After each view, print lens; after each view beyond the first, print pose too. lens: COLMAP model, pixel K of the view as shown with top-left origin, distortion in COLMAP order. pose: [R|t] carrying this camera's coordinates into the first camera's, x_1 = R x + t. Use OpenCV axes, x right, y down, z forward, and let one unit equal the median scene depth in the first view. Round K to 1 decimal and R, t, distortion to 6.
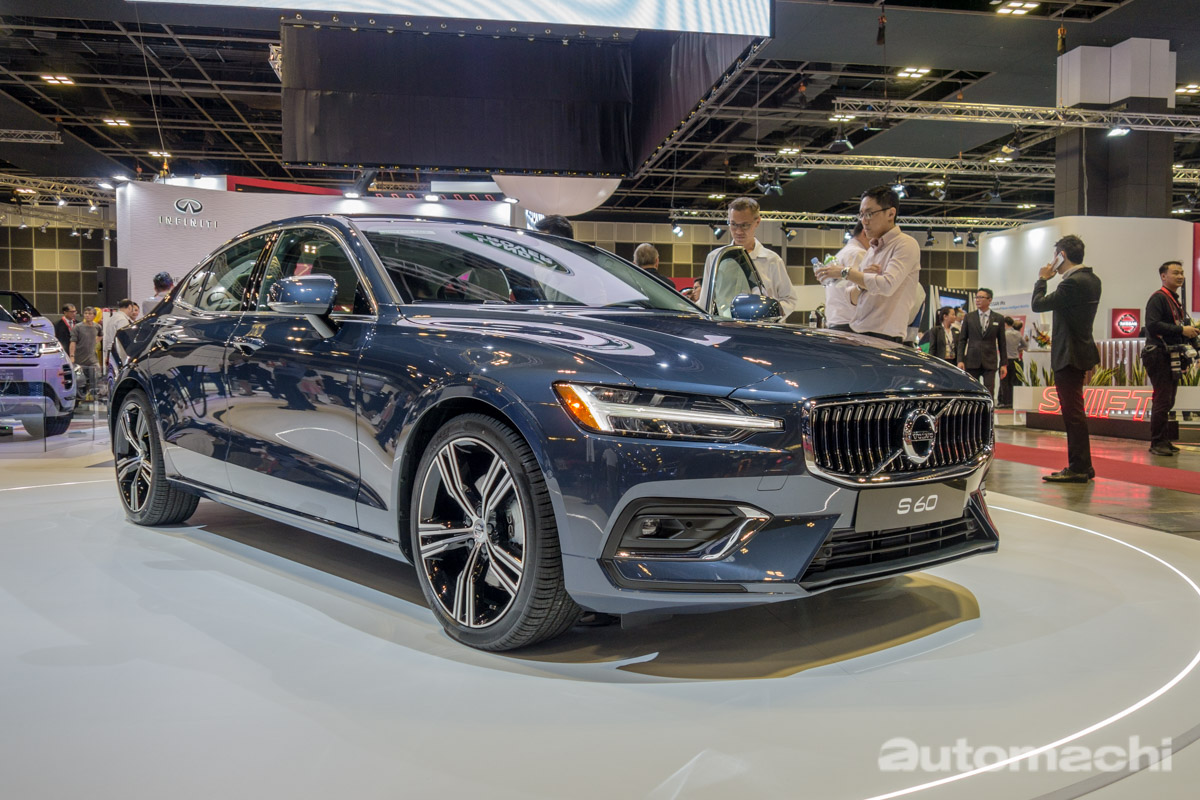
lens RADIAL K [[1031.8, 0, 600.0], [0, 1031.8, 400.0], [0, 0, 1]] dist [-0.006294, -0.002497]
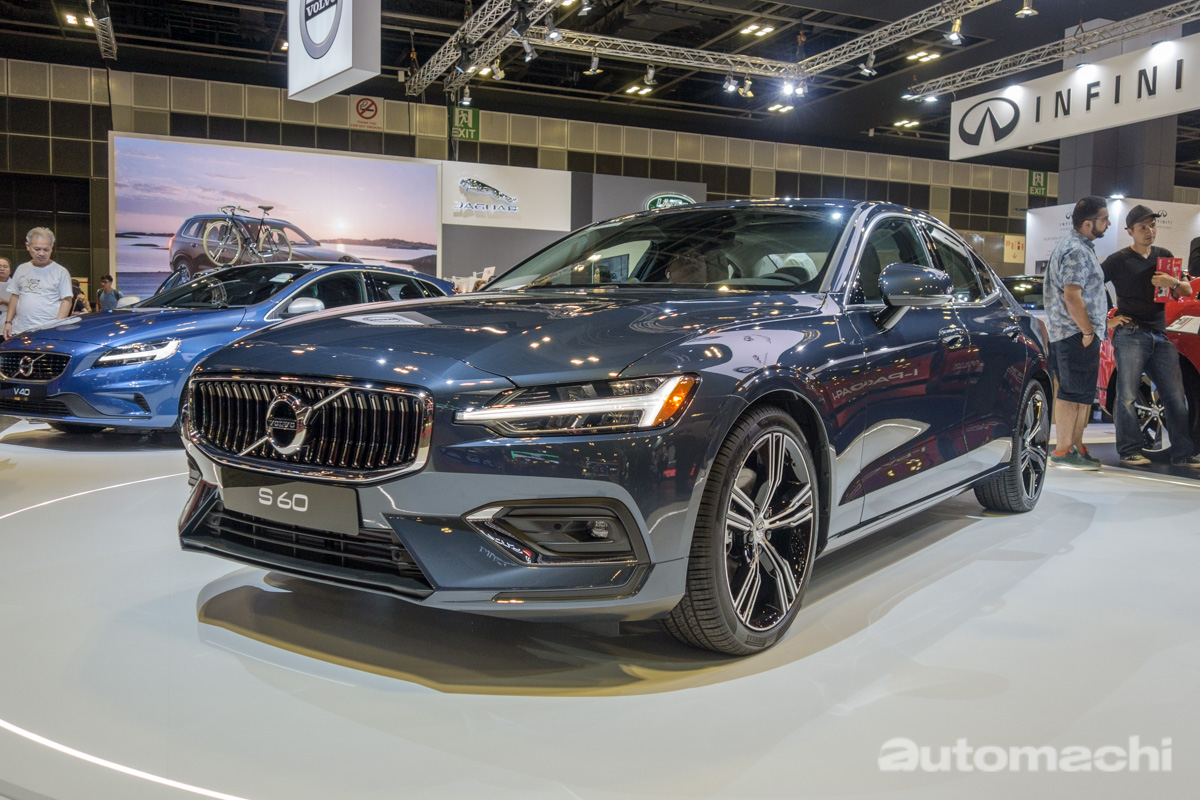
lens RADIAL K [[981.6, 0, 600.0], [0, 981.6, 400.0], [0, 0, 1]] dist [0.005861, 0.002649]
pose [[0.261267, 0.057108, -0.963576, 1.203612], [-0.052727, 0.997602, 0.044828, -0.038401], [0.963825, 0.039094, 0.263652, 1.039731]]
